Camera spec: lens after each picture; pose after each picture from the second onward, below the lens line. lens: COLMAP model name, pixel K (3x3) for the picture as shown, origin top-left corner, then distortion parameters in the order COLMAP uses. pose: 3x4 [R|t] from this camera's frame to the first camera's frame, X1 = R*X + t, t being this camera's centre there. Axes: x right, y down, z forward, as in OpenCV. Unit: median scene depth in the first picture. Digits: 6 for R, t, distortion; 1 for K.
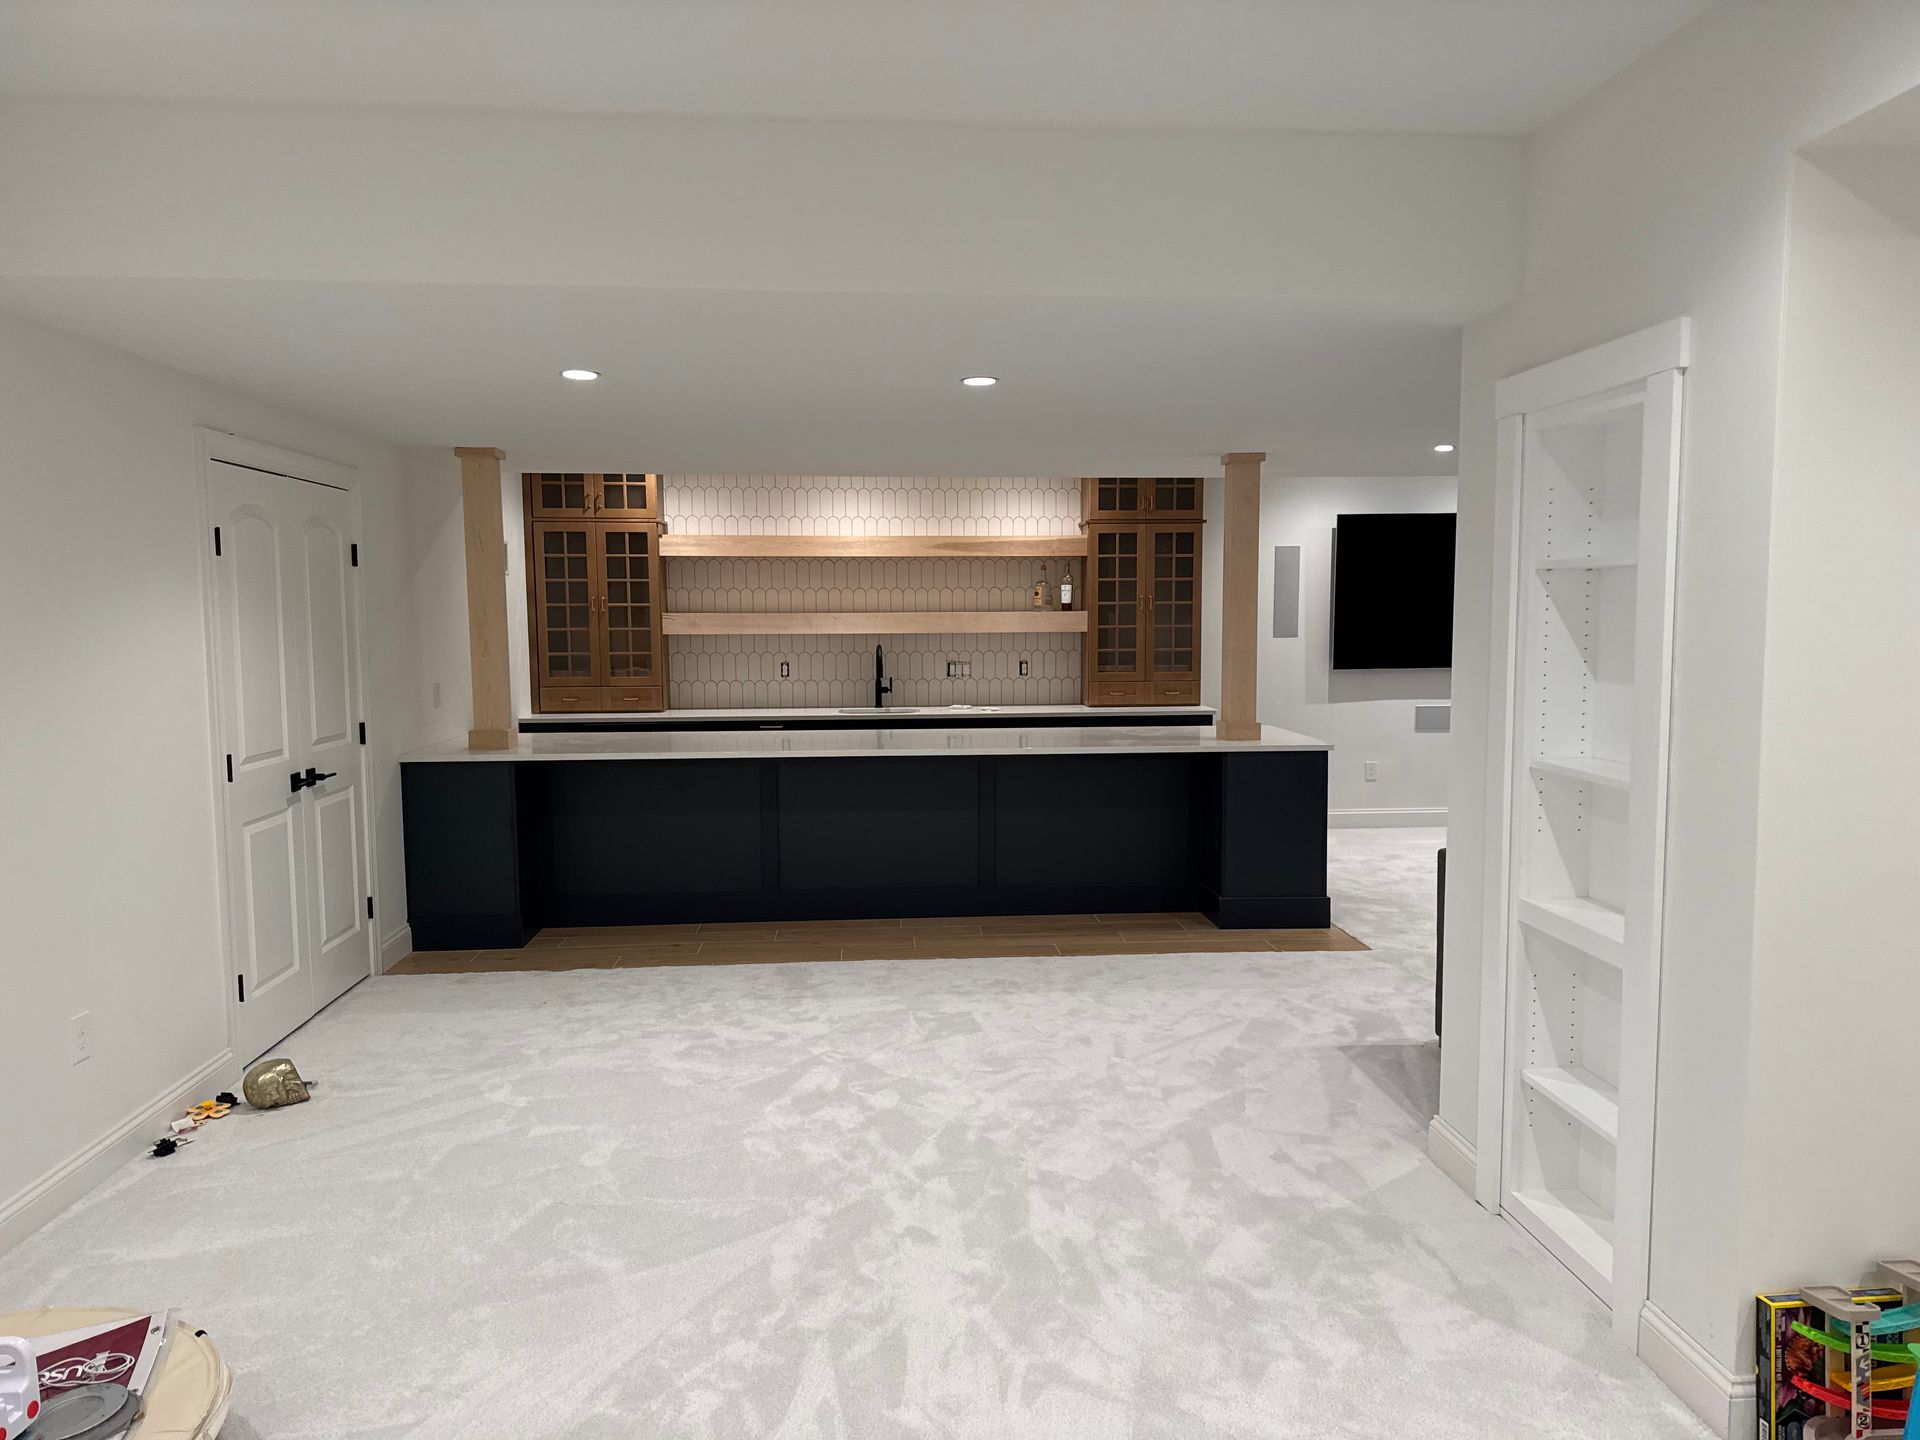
lens RADIAL K [[1298.8, 0, 960.0], [0, 1298.8, 720.0], [0, 0, 1]] dist [0.129669, -0.168718]
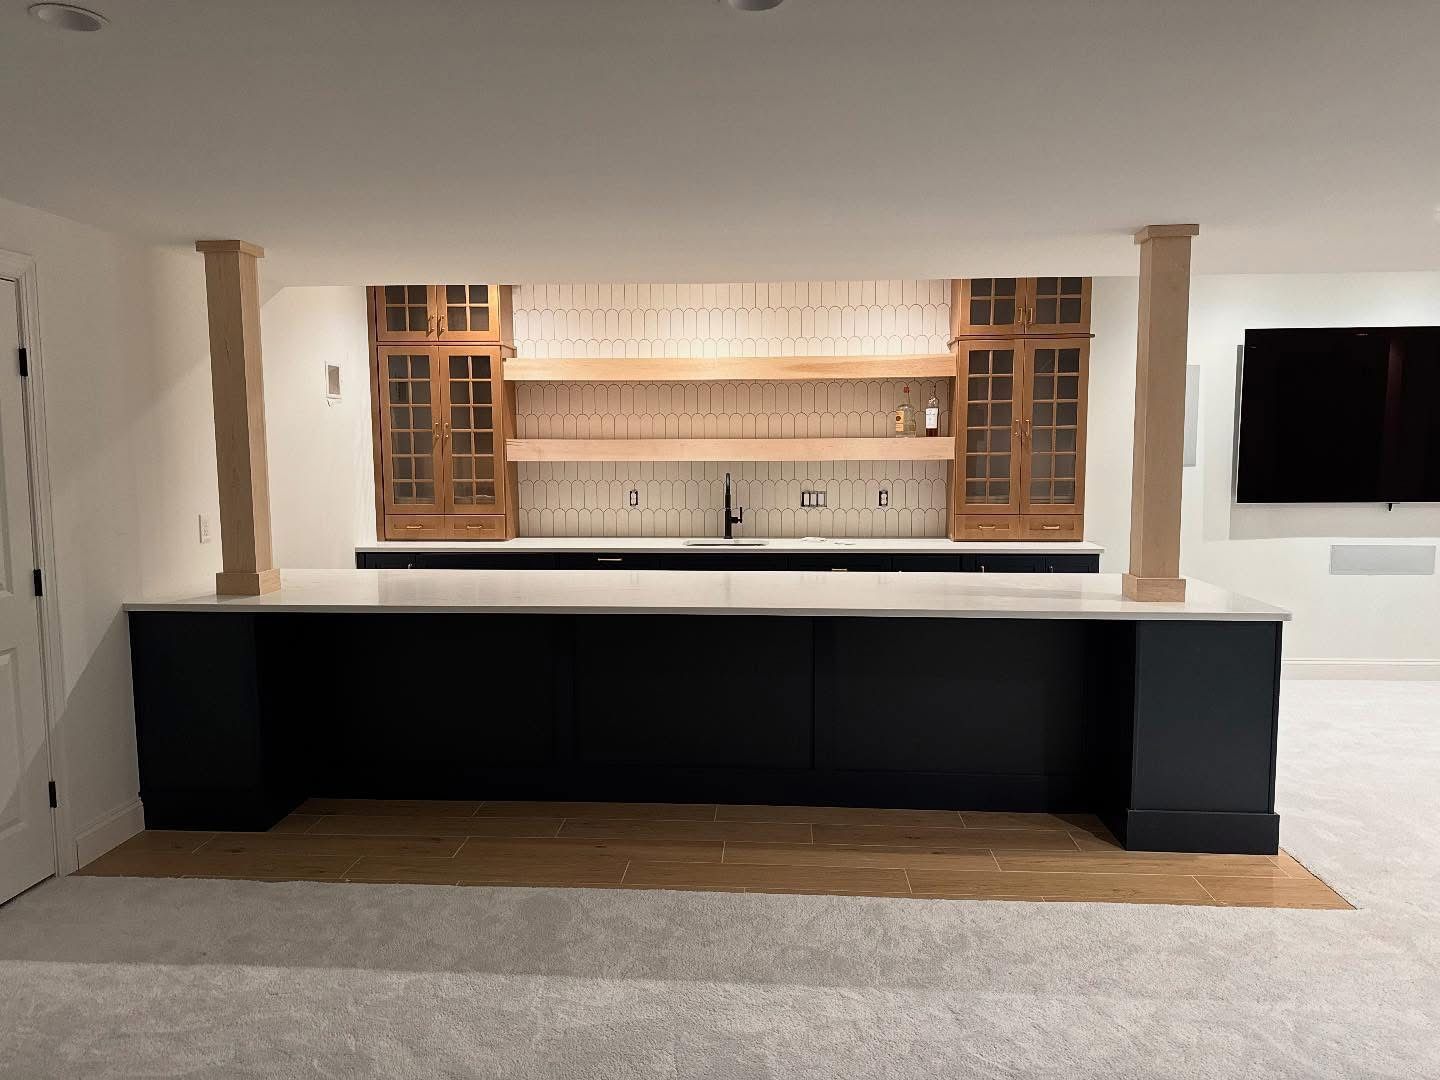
lens RADIAL K [[974.1, 0, 720.0], [0, 974.1, 540.0], [0, 0, 1]] dist [0.129669, -0.168718]
pose [[0.990334, 0.015025, -0.137887, 0.031192], [-0.012918, 0.999786, 0.016162, -0.020657], [0.138100, -0.014224, 0.990316, 0.297458]]
